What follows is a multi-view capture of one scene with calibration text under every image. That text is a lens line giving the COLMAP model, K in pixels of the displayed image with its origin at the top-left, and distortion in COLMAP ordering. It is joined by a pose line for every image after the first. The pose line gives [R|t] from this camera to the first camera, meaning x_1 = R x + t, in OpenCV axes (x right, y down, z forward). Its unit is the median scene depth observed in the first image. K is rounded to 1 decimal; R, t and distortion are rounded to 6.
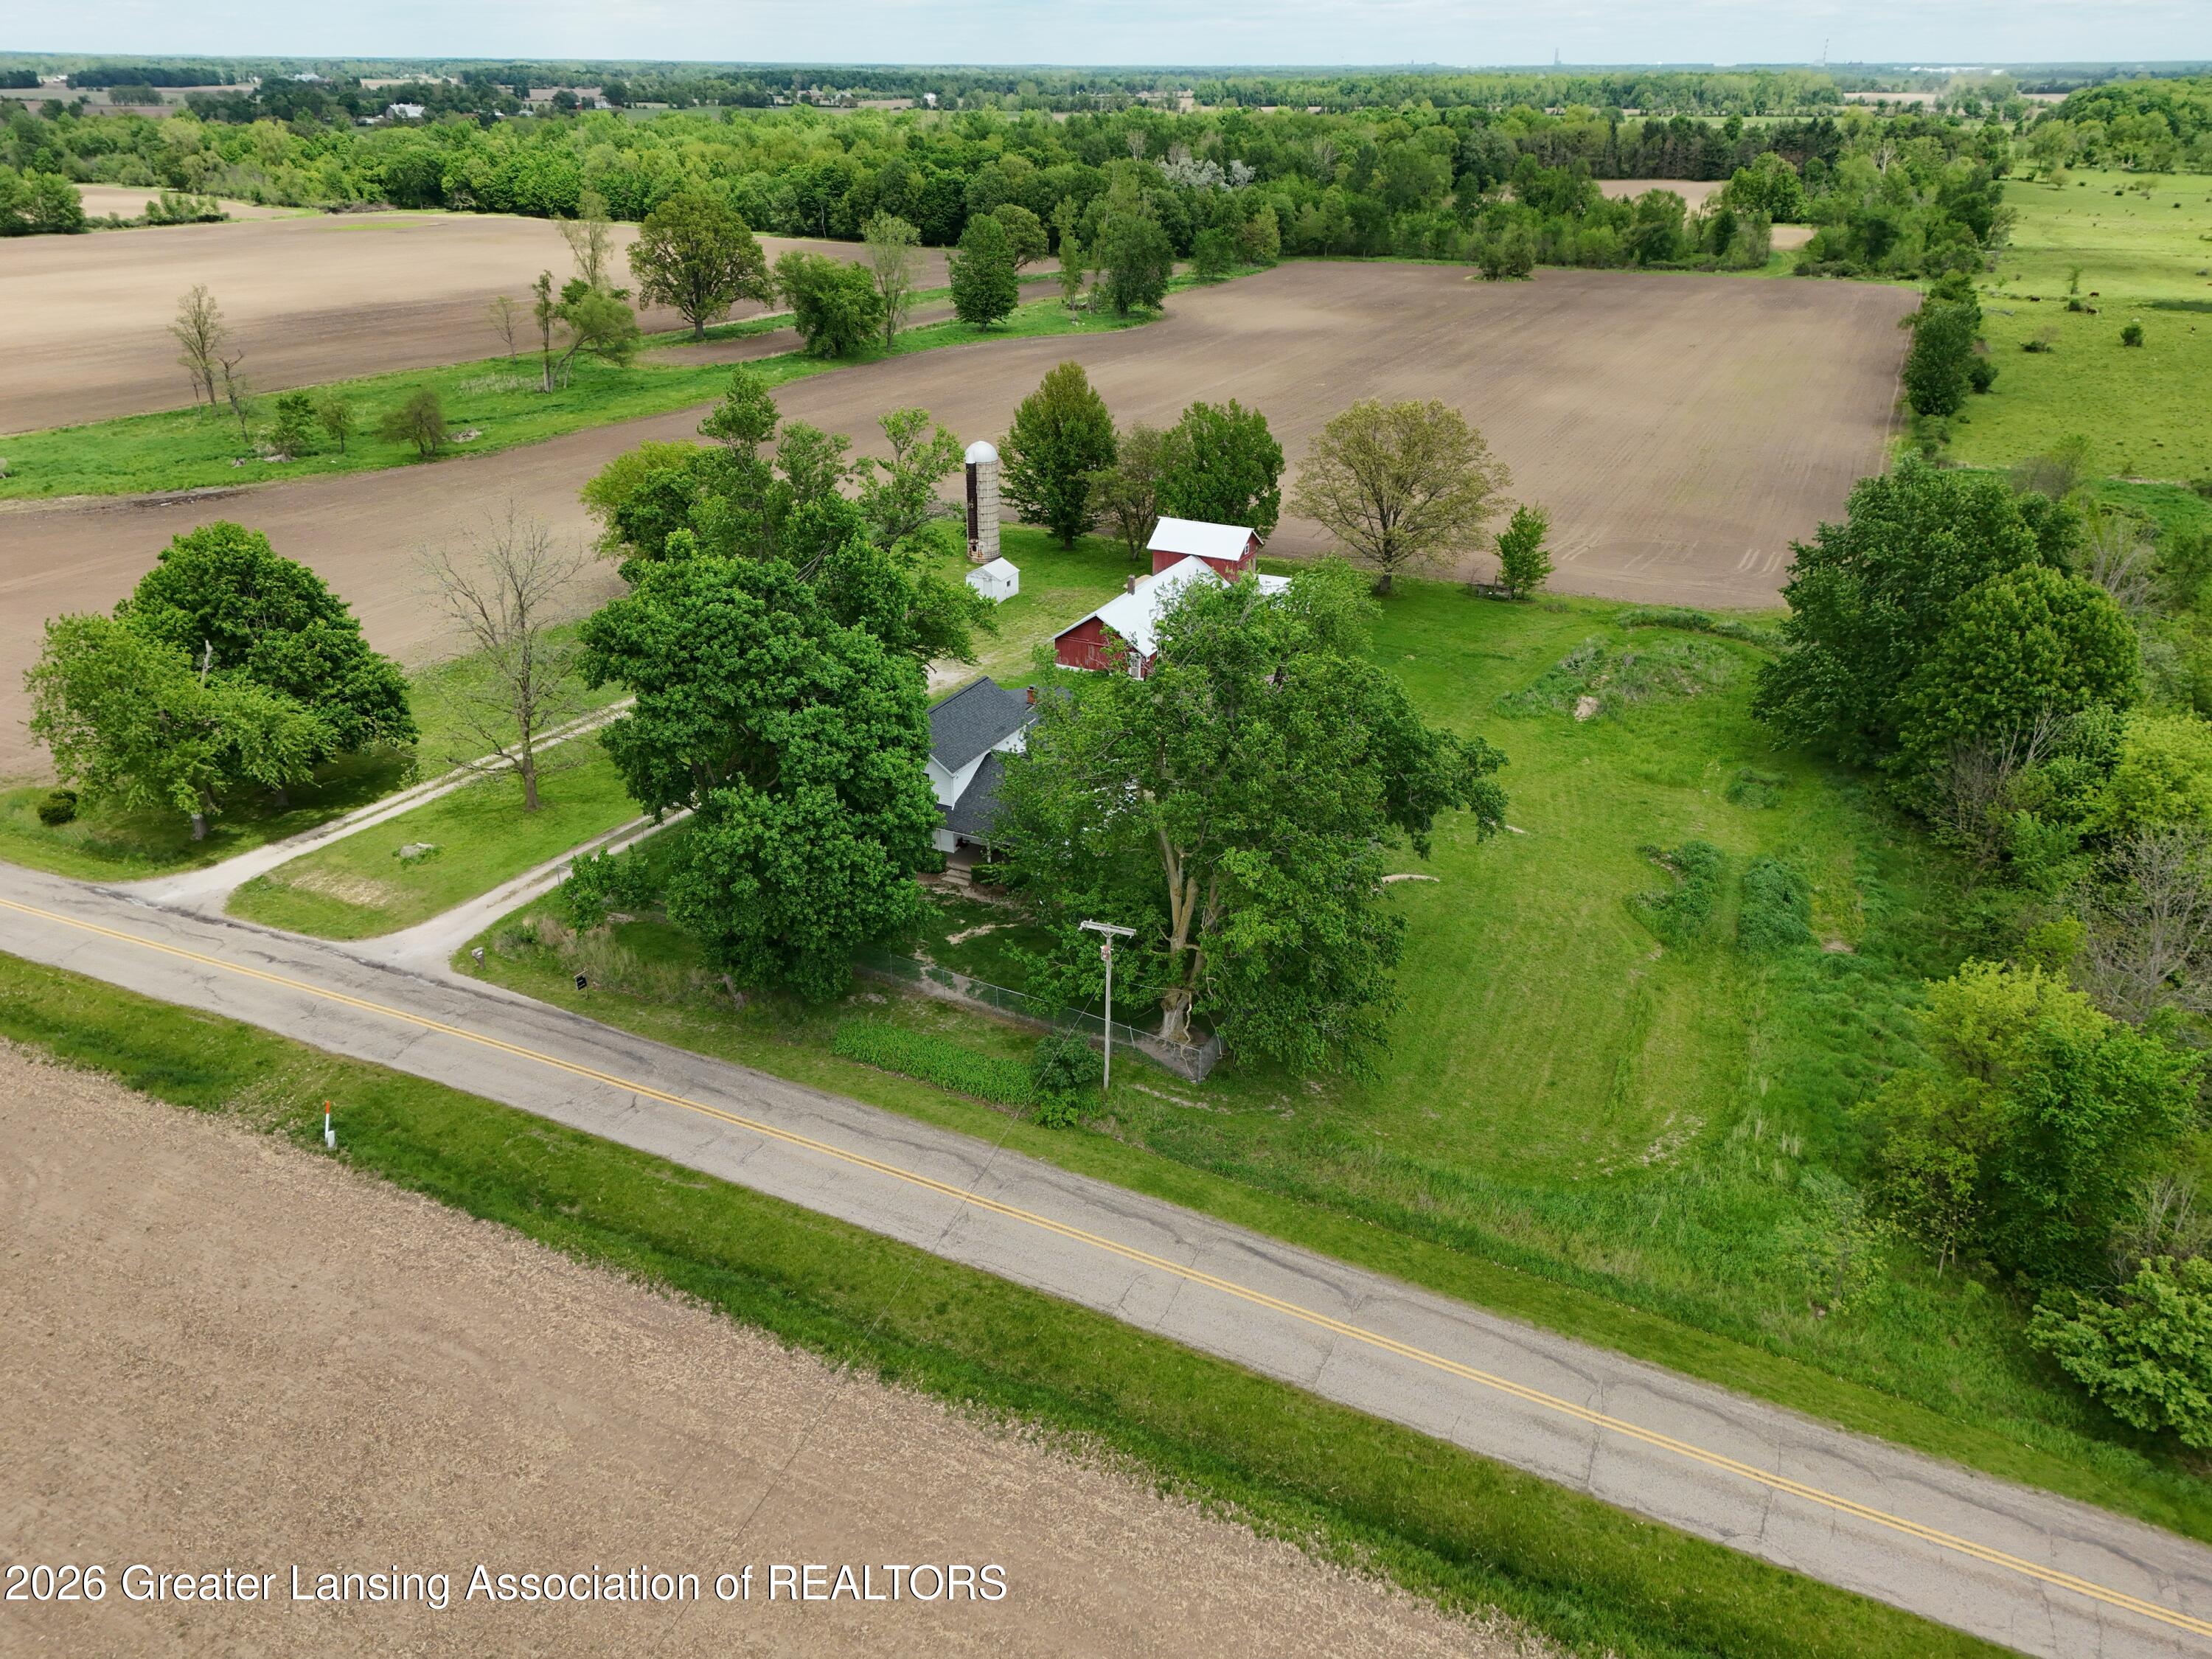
lens RADIAL K [[1620.4, 0, 1111.7], [0, 1620.4, 836.1], [0, 0, 1]] dist [0.071576, -0.059660]
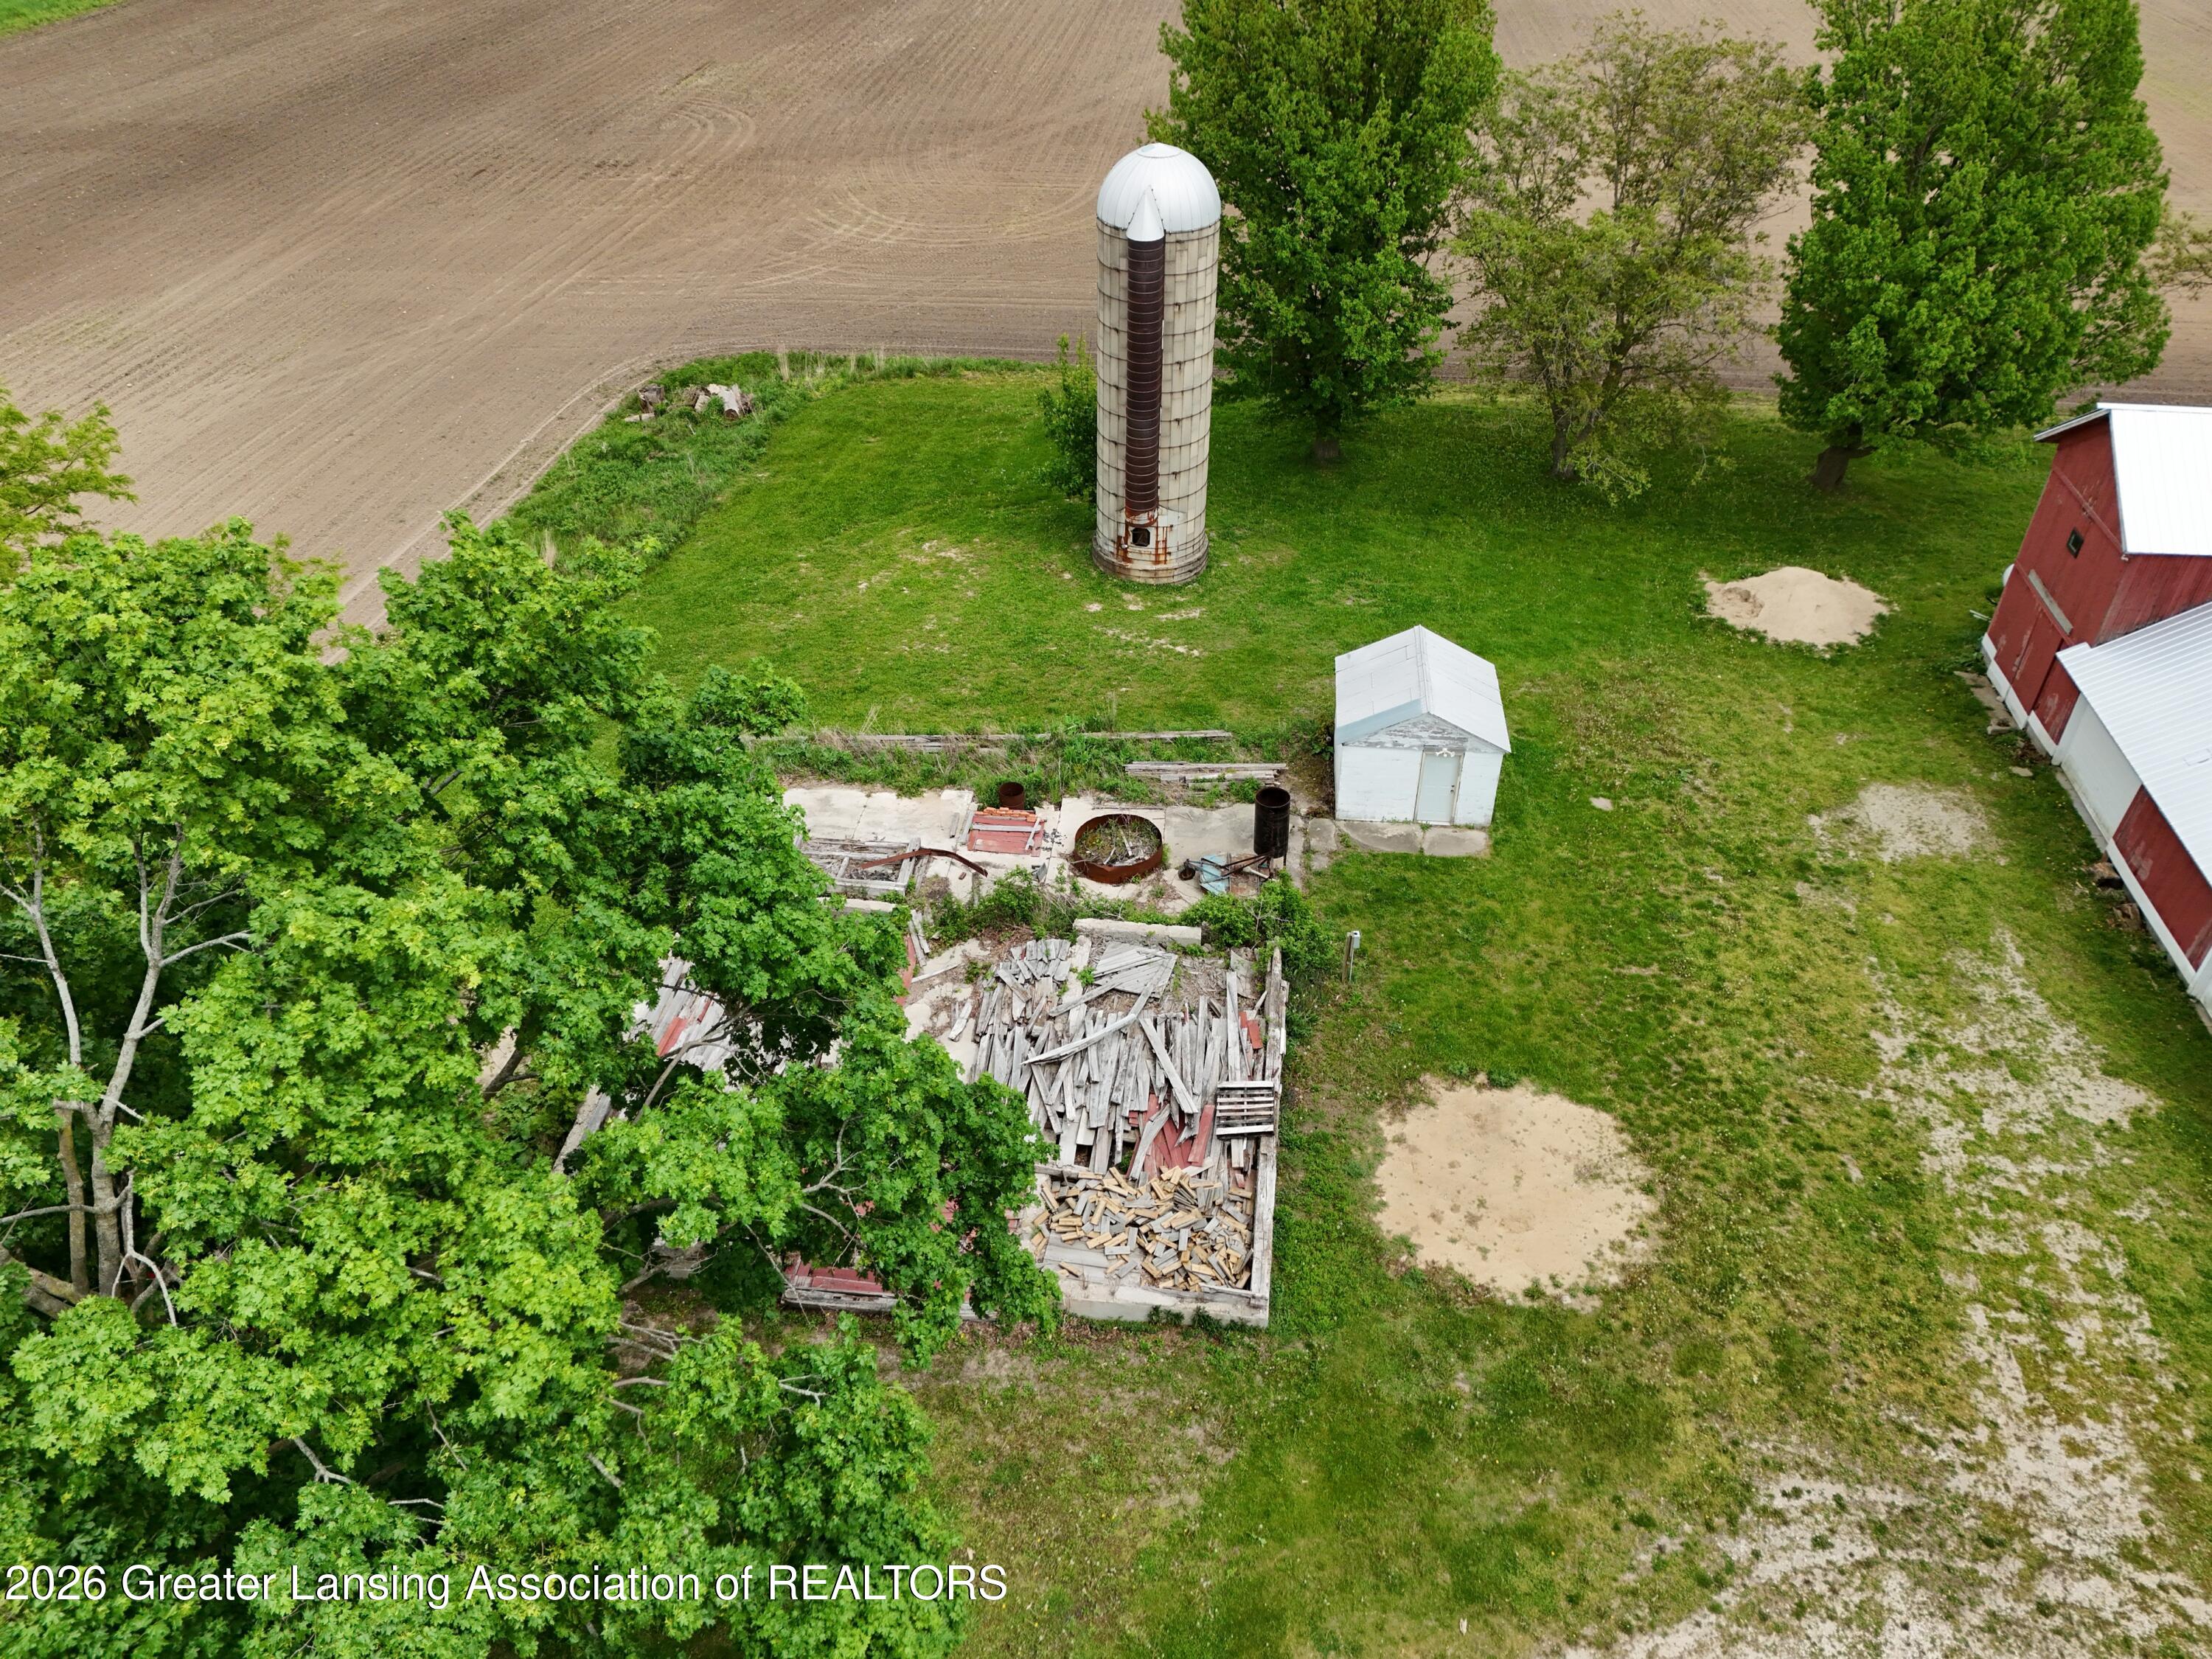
lens RADIAL K [[1620.4, 0, 1098.4], [0, 1620.4, 825.4], [0, 0, 1]] dist [0.071576, -0.059660]
pose [[0.945258, -0.203031, 0.255473, -0.227652], [0.146464, 0.963557, 0.223845, -0.249842], [-0.291610, -0.174173, 0.940546, 0.928549]]
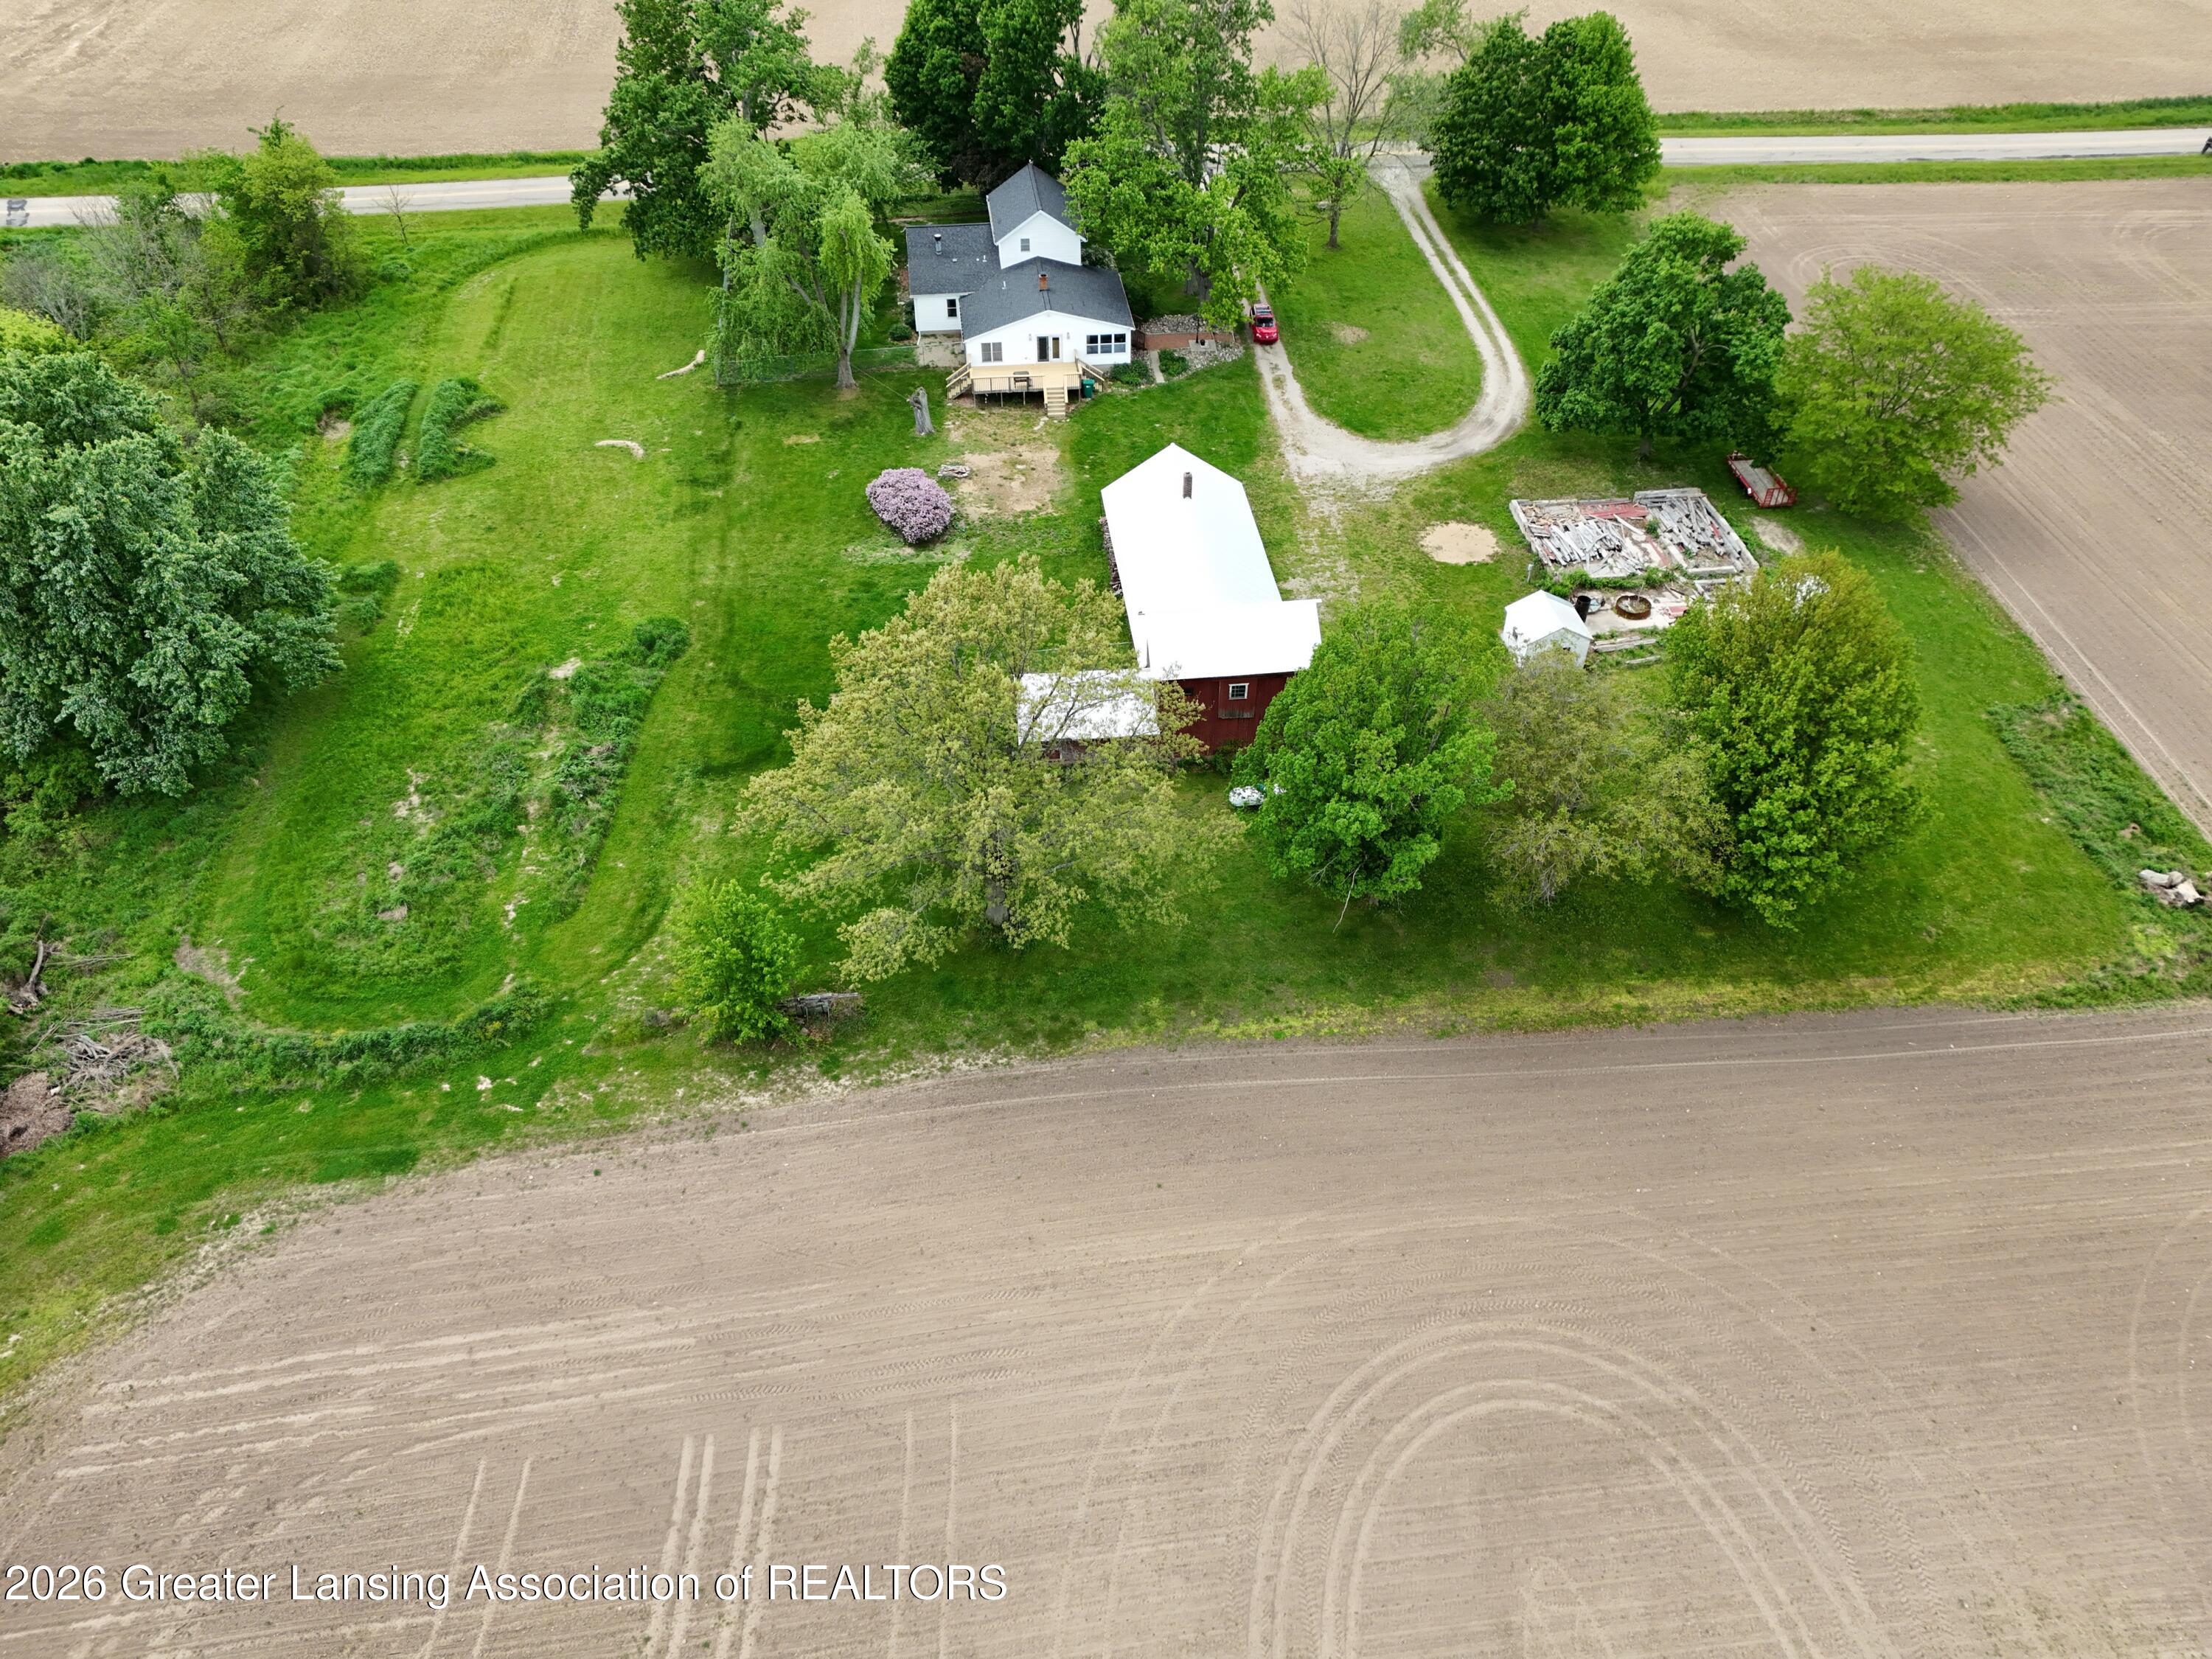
lens RADIAL K [[1620.4, 0, 1108.6], [0, 1620.4, 827.8], [0, 0, 1]] dist [0.071576, -0.059660]
pose [[-0.848997, 0.337601, -0.406485, 0.408692], [-0.229133, 0.457966, 0.858933, -0.736861], [0.476133, 0.822370, -0.311456, 1.411614]]
